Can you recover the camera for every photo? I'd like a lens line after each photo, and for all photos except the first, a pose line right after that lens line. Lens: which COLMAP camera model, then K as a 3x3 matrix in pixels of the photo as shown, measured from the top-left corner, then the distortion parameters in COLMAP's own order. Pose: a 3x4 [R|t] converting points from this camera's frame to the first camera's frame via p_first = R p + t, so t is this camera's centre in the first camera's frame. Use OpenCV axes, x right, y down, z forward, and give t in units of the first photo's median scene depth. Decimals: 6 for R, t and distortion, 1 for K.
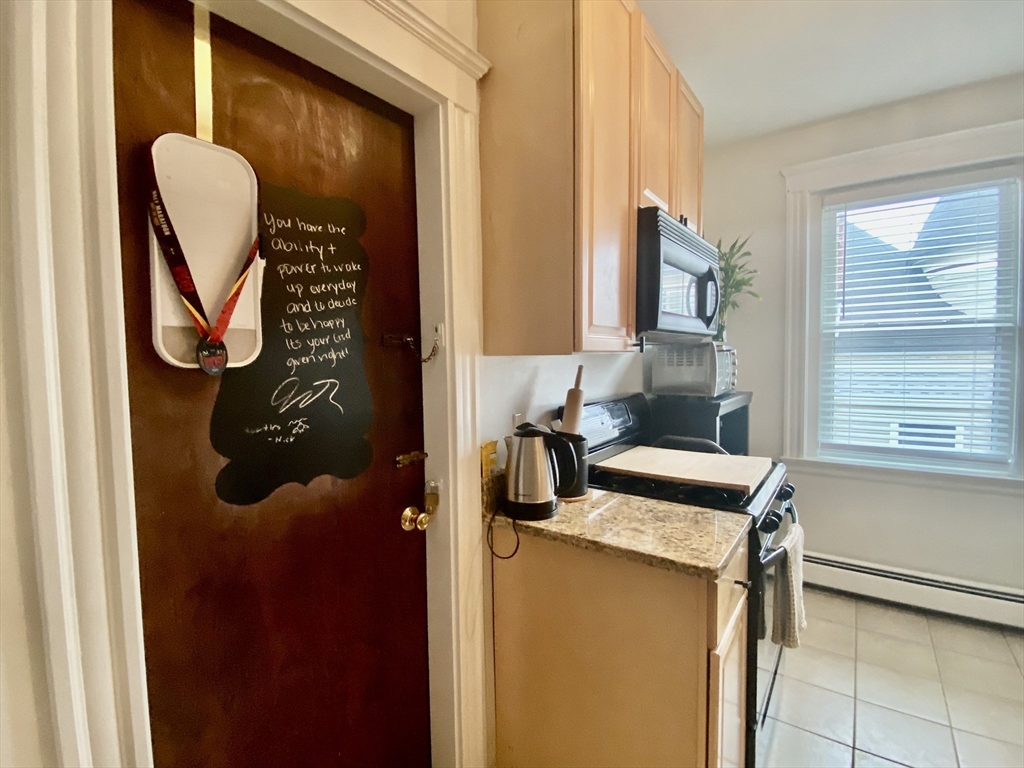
lens RADIAL K [[490.4, 0, 513.5], [0, 490.4, 382.7], [0, 0, 1]] dist [-0.001387, -0.000485]
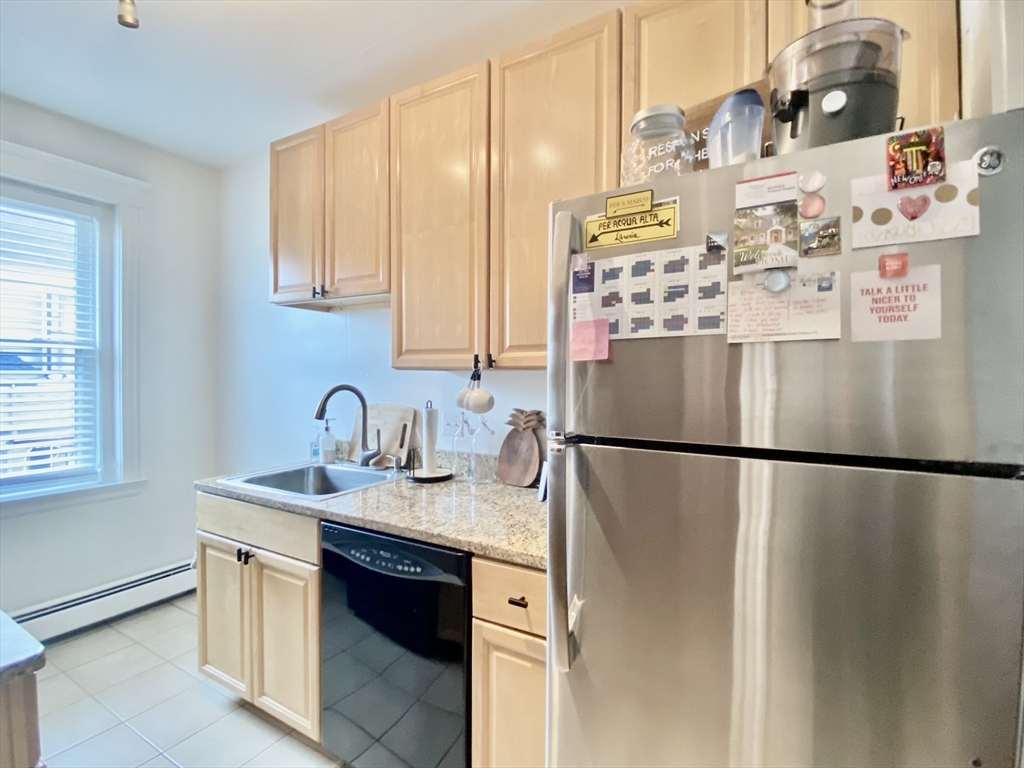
lens RADIAL K [[490.4, 0, 513.6], [0, 490.4, 384.0], [0, 0, 1]] dist [-0.001387, -0.000485]
pose [[-0.073629, -0.004762, 0.997274, -0.164059], [0.046640, 0.998878, 0.008213, -0.001251], [-0.996194, 0.047118, -0.073325, 0.131961]]
